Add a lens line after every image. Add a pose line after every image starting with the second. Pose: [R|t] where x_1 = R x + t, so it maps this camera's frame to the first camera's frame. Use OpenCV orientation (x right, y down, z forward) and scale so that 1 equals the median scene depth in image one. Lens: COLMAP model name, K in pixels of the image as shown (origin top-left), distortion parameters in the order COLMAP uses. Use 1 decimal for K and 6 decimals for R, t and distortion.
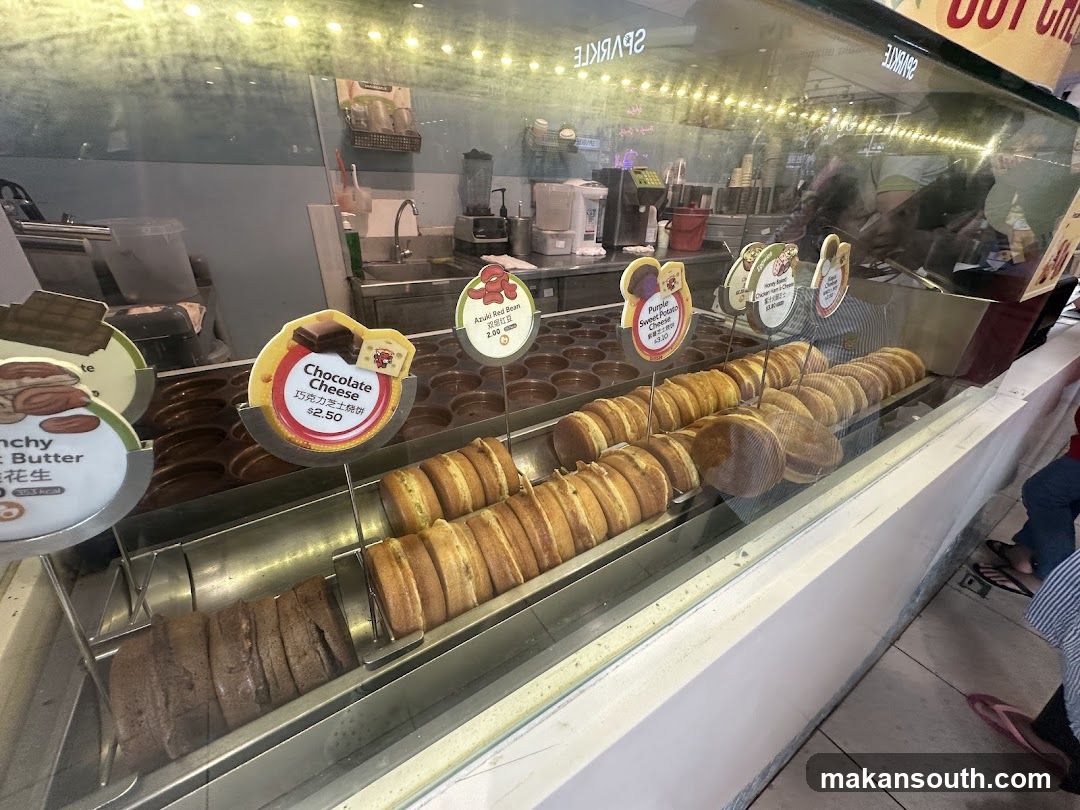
lens RADIAL K [[428.5, 0, 538.1], [0, 428.5, 404.0], [0, 0, 1]] dist [-0.001188, 0.000351]
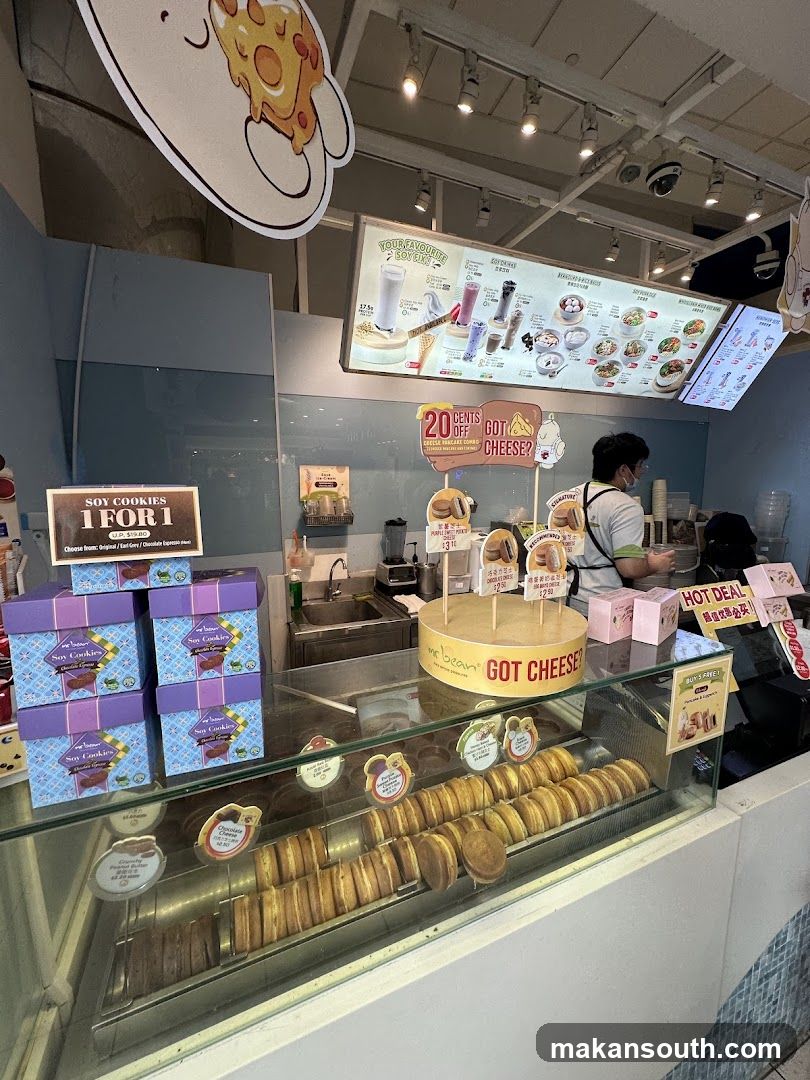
lens RADIAL K [[428.5, 0, 408.6], [0, 428.5, 540.8], [0, 0, 1]] dist [-0.001188, 0.000351]
pose [[0.985177, -0.000284, -0.171539, 0.715261], [-0.053481, 0.949648, -0.308722, -0.655938], [0.162989, 0.313320, 0.935556, -1.236191]]
